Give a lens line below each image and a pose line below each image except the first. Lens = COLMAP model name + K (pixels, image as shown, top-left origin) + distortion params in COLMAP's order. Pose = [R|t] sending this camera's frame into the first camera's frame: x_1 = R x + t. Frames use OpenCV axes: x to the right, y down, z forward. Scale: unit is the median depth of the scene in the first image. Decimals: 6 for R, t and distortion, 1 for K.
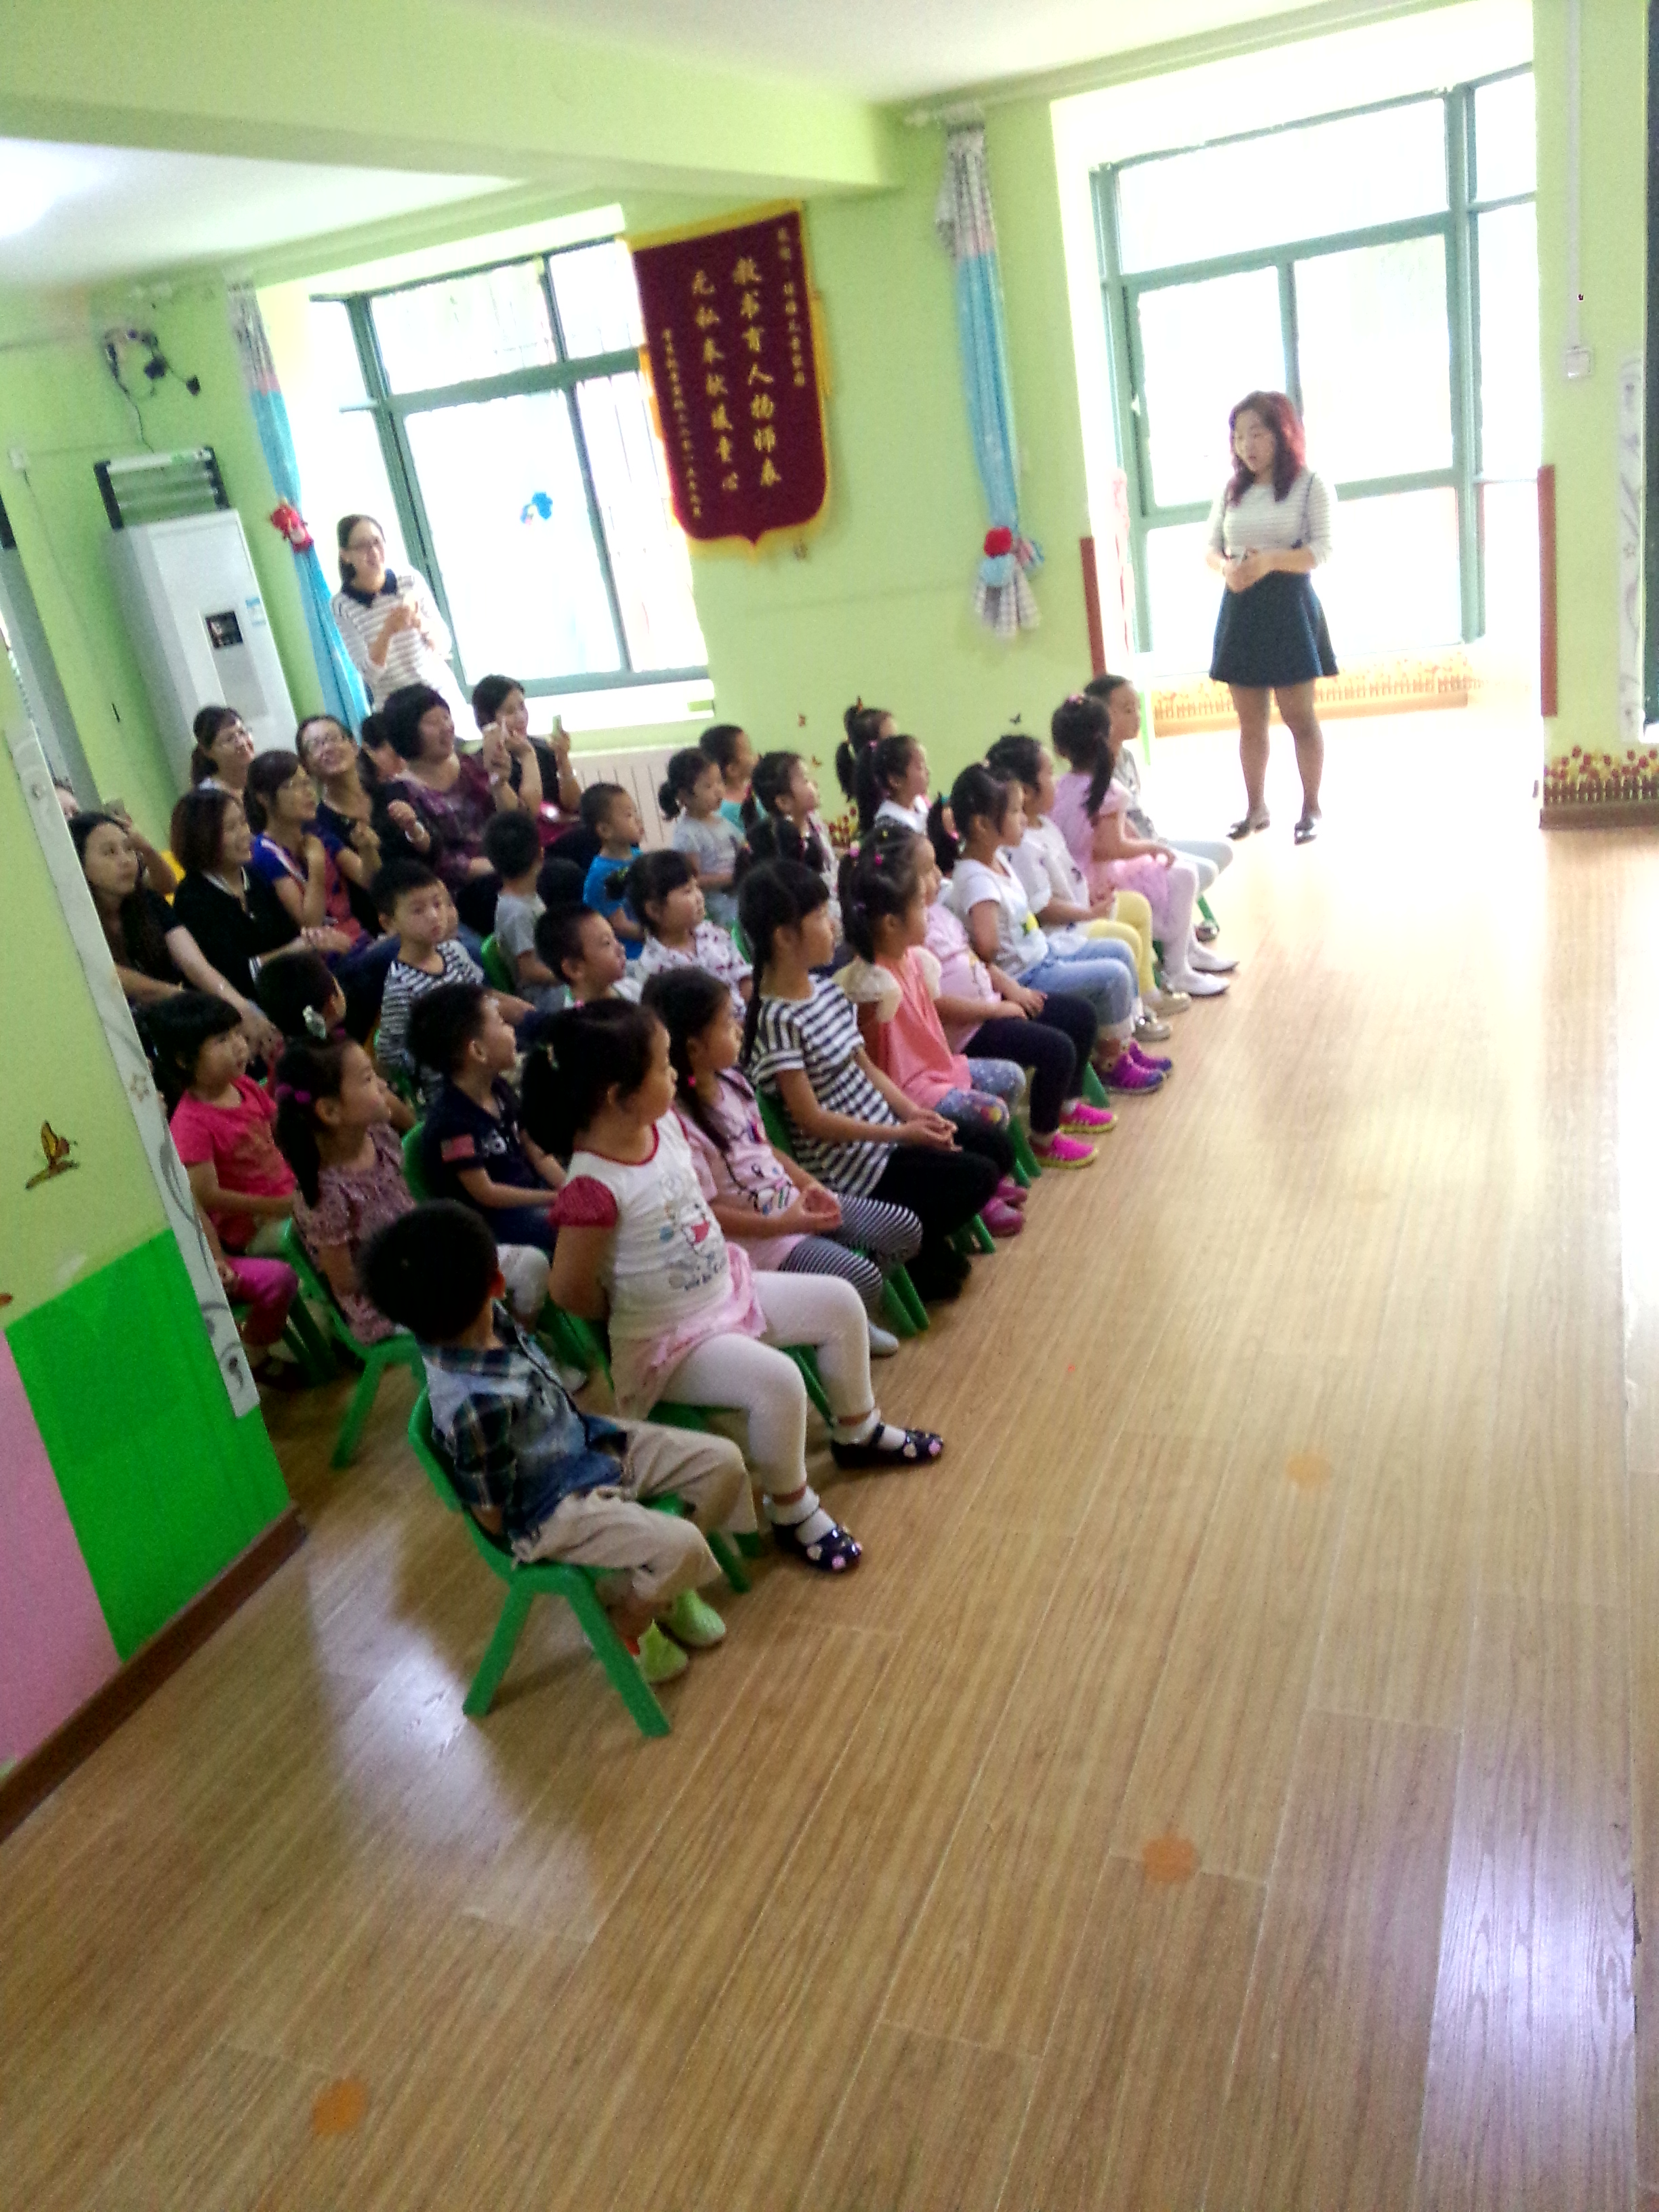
lens RADIAL K [[1738.2, 0, 808.5], [0, 1738.2, 1108.1], [0, 0, 1]] dist [0.051403, -0.077784]
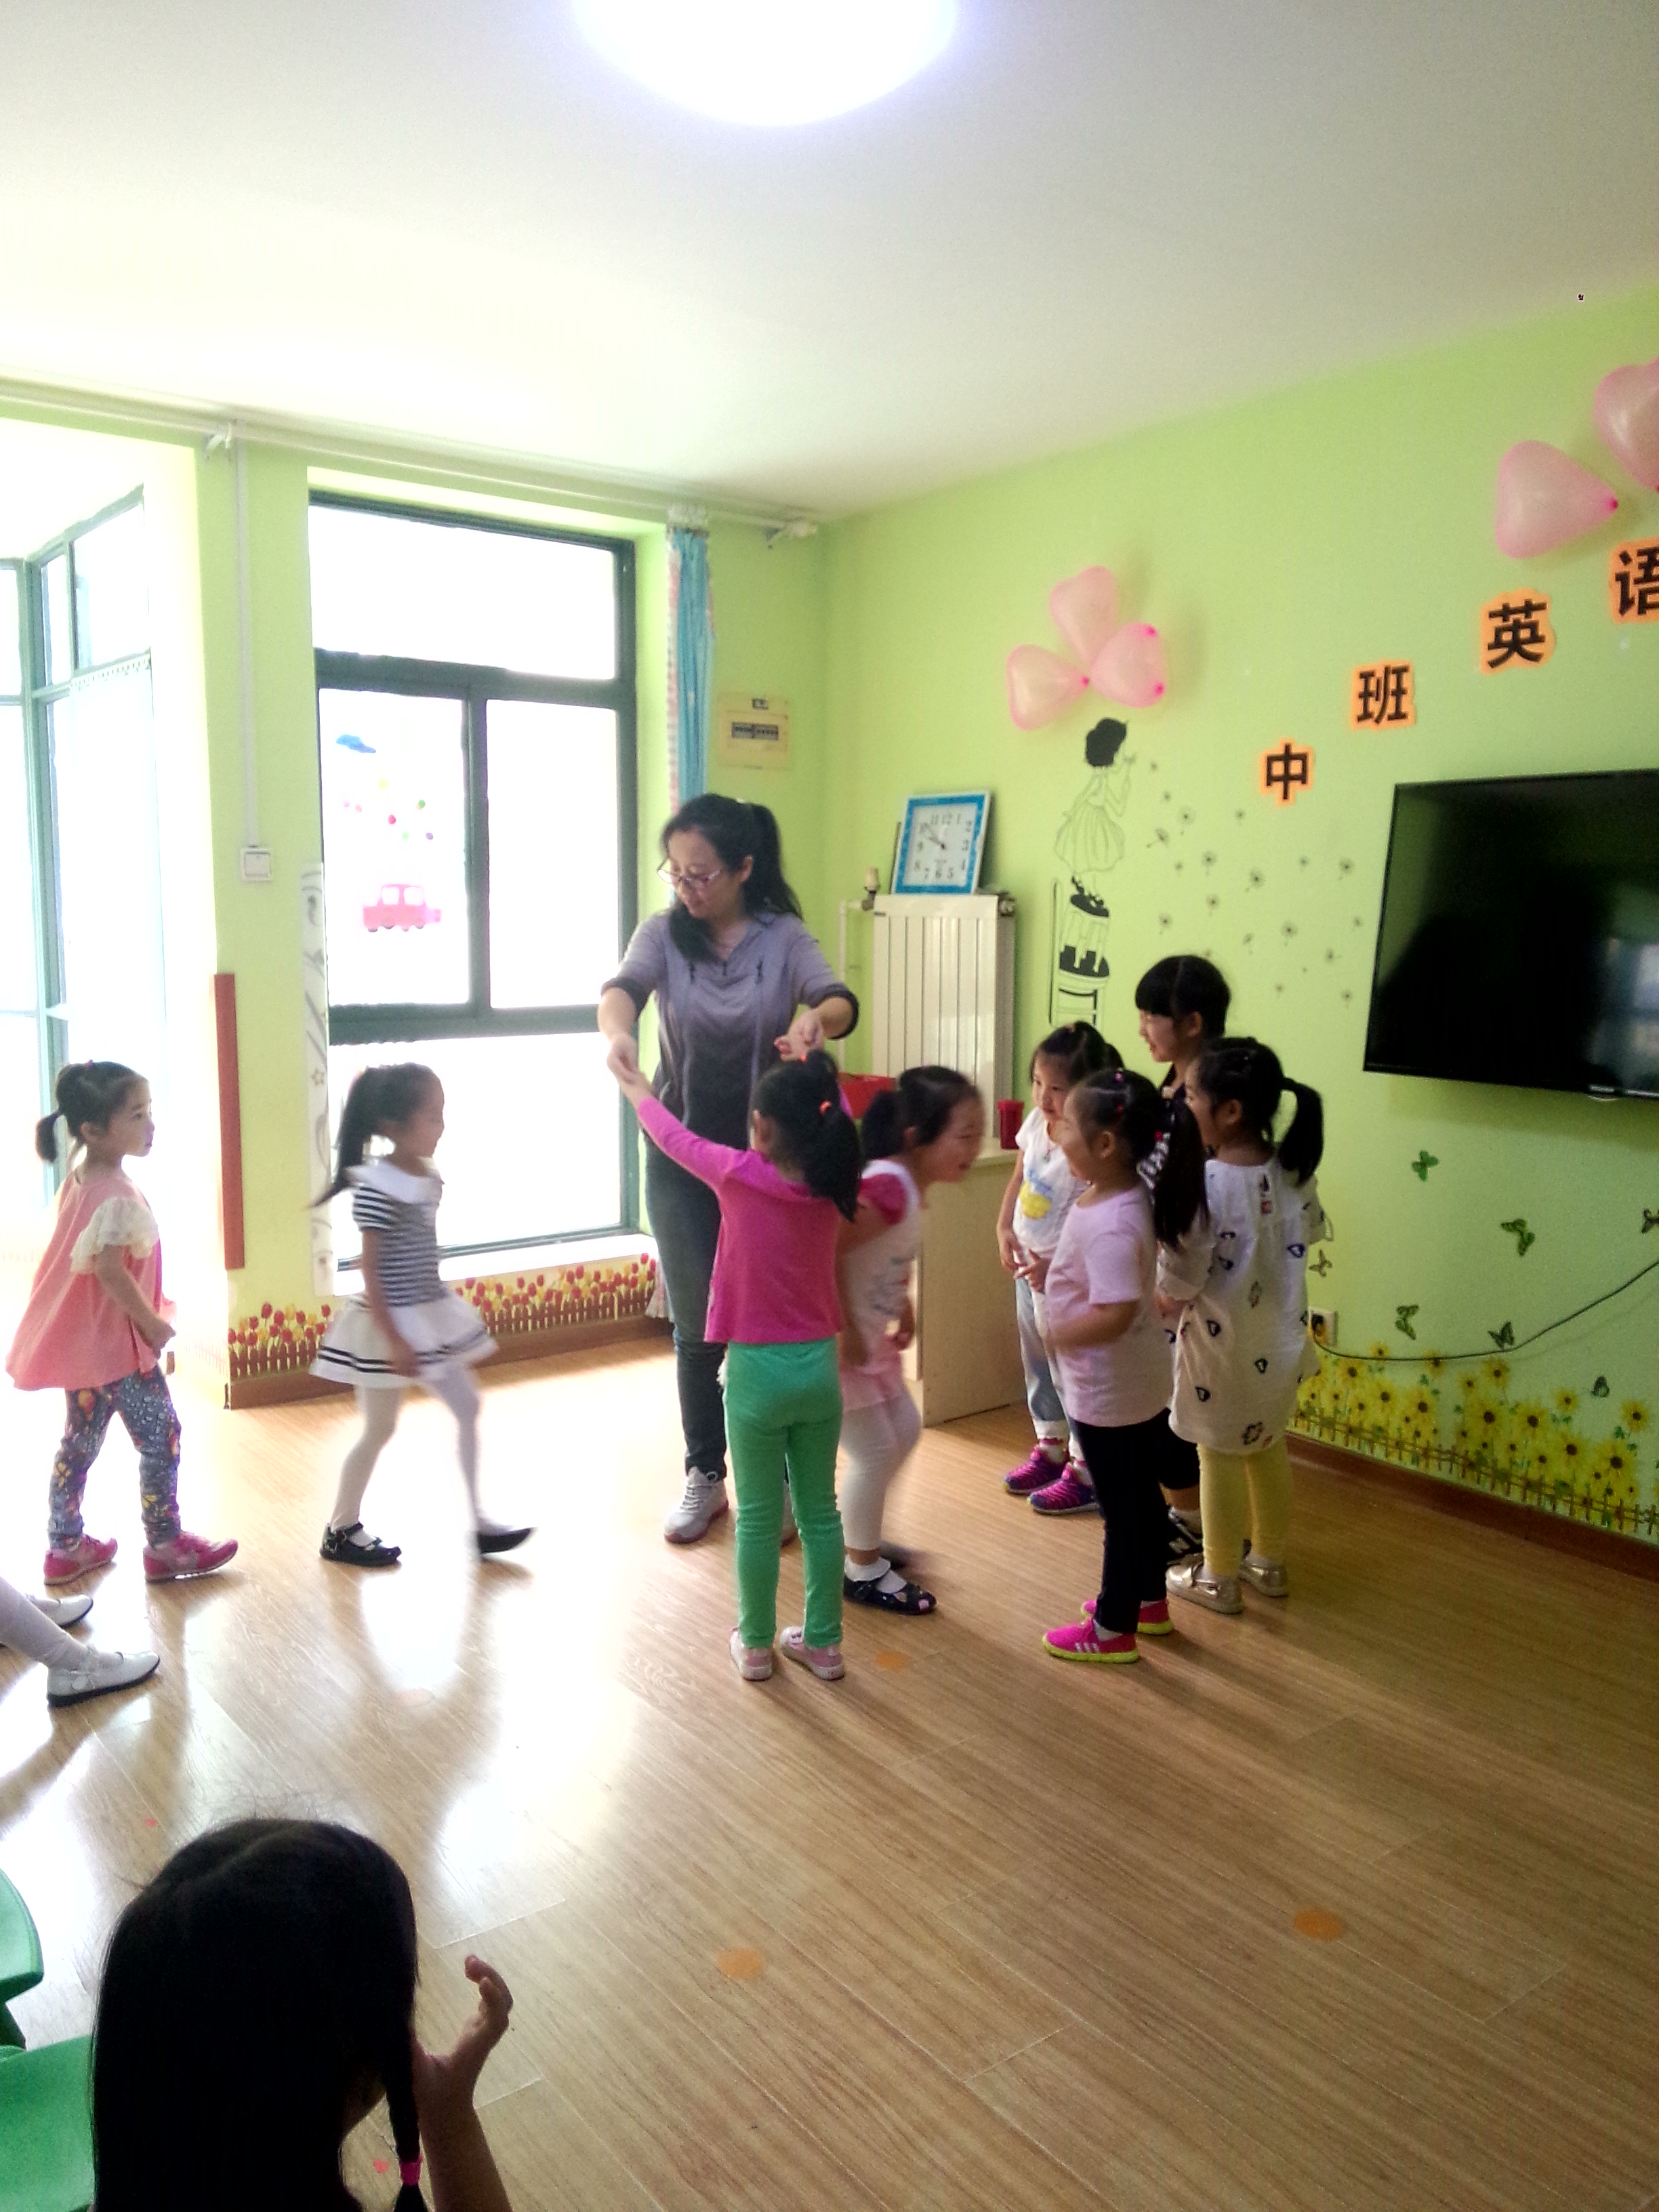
lens RADIAL K [[1727.8, 0, 817.6], [0, 1727.8, 1093.5], [0, 0, 1]] dist [0.112632, -0.181043]
pose [[0.493815, 0.068529, 0.866862, -0.127756], [0.238001, 0.948172, -0.210536, -0.056842], [-0.836362, 0.310280, 0.451912, 0.329414]]
